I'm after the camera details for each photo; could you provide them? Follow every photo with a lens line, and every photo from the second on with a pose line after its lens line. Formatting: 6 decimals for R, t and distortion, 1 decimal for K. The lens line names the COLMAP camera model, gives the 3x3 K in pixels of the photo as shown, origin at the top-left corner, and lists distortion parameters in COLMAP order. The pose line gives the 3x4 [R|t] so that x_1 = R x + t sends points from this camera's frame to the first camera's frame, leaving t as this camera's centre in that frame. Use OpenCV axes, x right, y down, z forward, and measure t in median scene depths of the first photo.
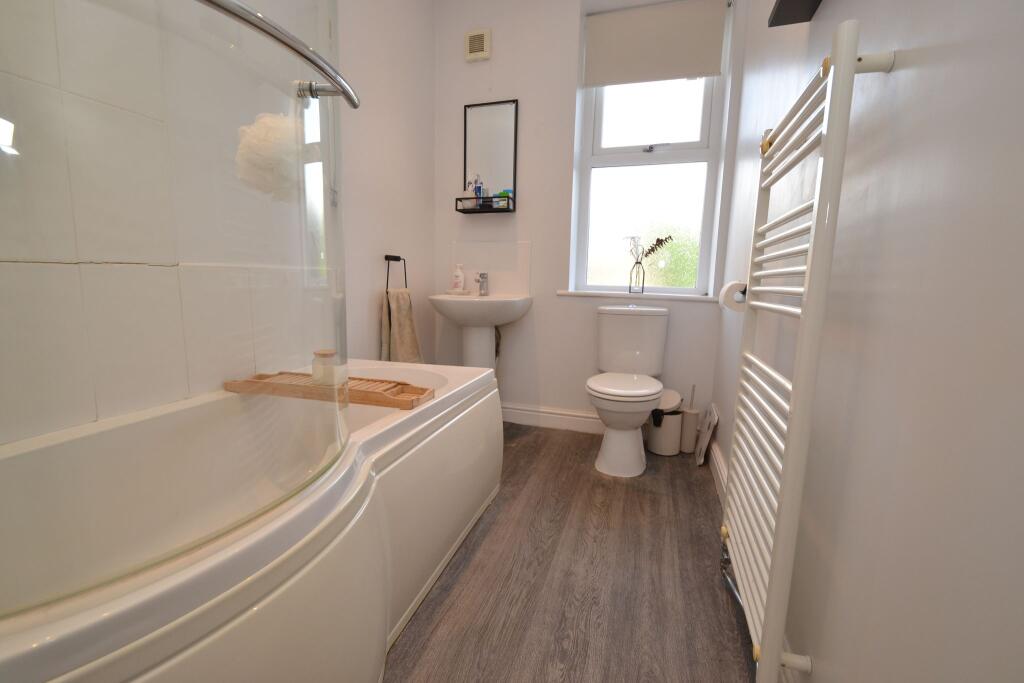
lens RADIAL K [[453.0, 0, 506.9], [0, 453.0, 345.2], [0, 0, 1]] dist [0.002979, -0.007568]
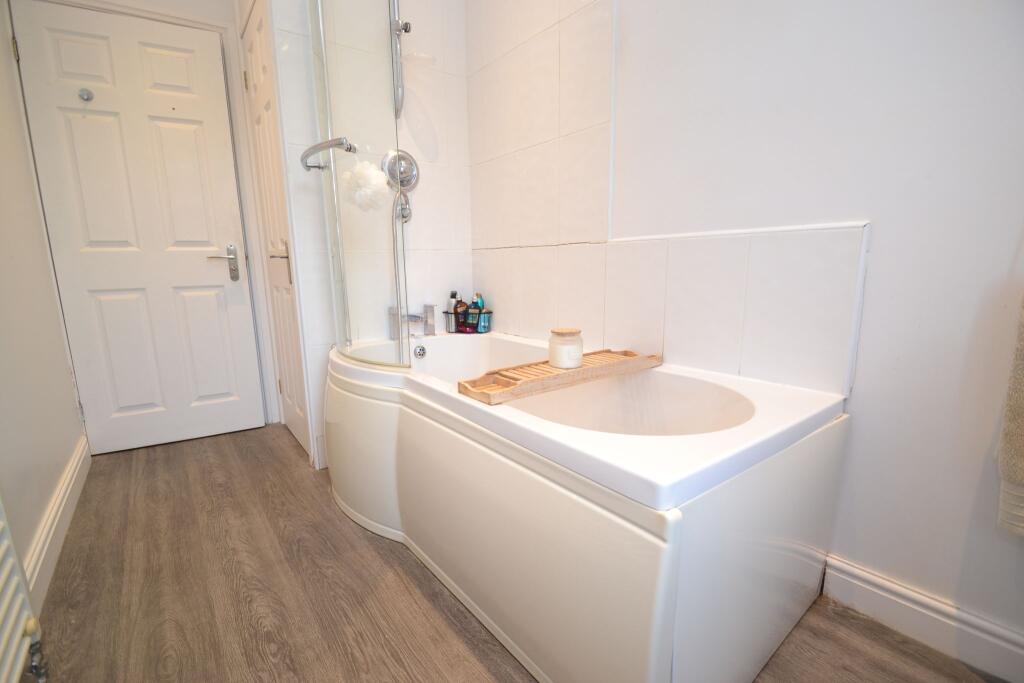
lens RADIAL K [[472.7, 0, 514.5], [0, 472.7, 302.1], [0, 0, 1]] dist [-0.000166, -0.000579]
pose [[-0.570767, 0.092143, -0.815926, 0.563757], [-0.092868, 0.980064, 0.175643, -0.251372], [0.815843, 0.176024, -0.550831, 1.780495]]
